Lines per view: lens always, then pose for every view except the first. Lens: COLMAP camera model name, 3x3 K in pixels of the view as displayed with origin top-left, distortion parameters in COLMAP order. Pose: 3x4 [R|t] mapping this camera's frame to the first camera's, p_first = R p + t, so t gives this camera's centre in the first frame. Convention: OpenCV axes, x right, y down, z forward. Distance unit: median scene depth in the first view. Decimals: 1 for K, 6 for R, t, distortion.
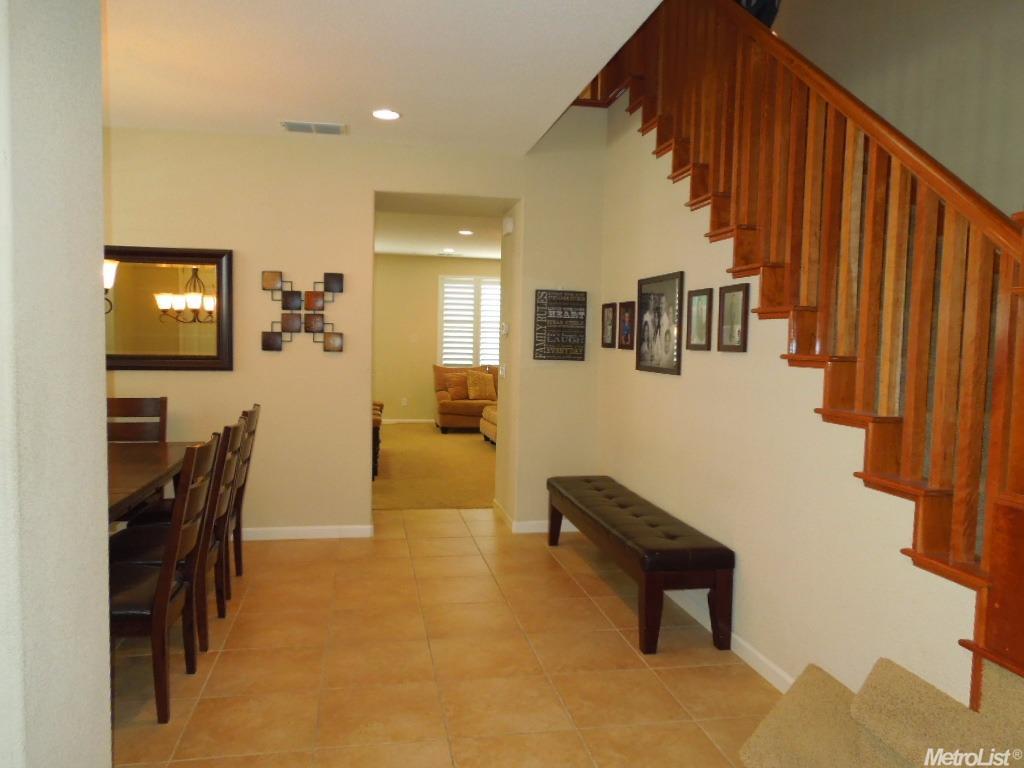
lens RADIAL K [[774.3, 0, 514.3], [0, 774.3, 385.8], [0, 0, 1]] dist [0.000710, -0.010322]
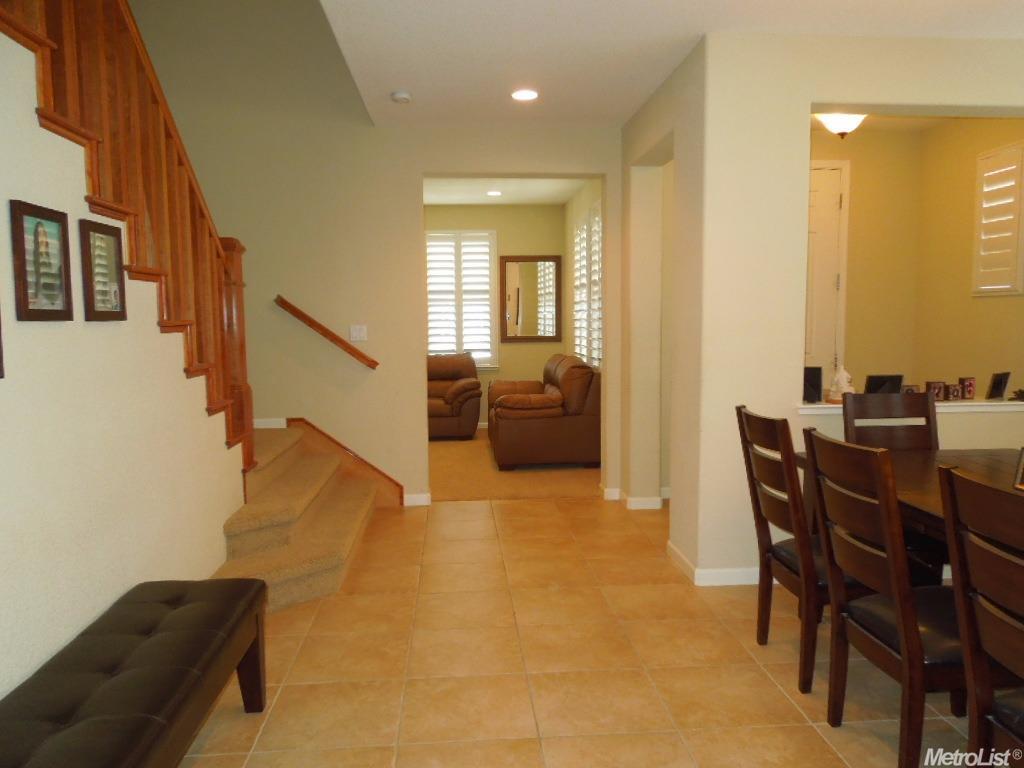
lens RADIAL K [[743.8, 0, 512.0], [0, 743.8, 383.4], [0, 0, 1]] dist [-0.003409, 0.000055]
pose [[-0.992950, -0.020434, 0.116757, -0.166616], [-0.002893, 0.988912, 0.148472, -0.092338], [-0.118496, 0.147088, -0.982000, 1.692111]]
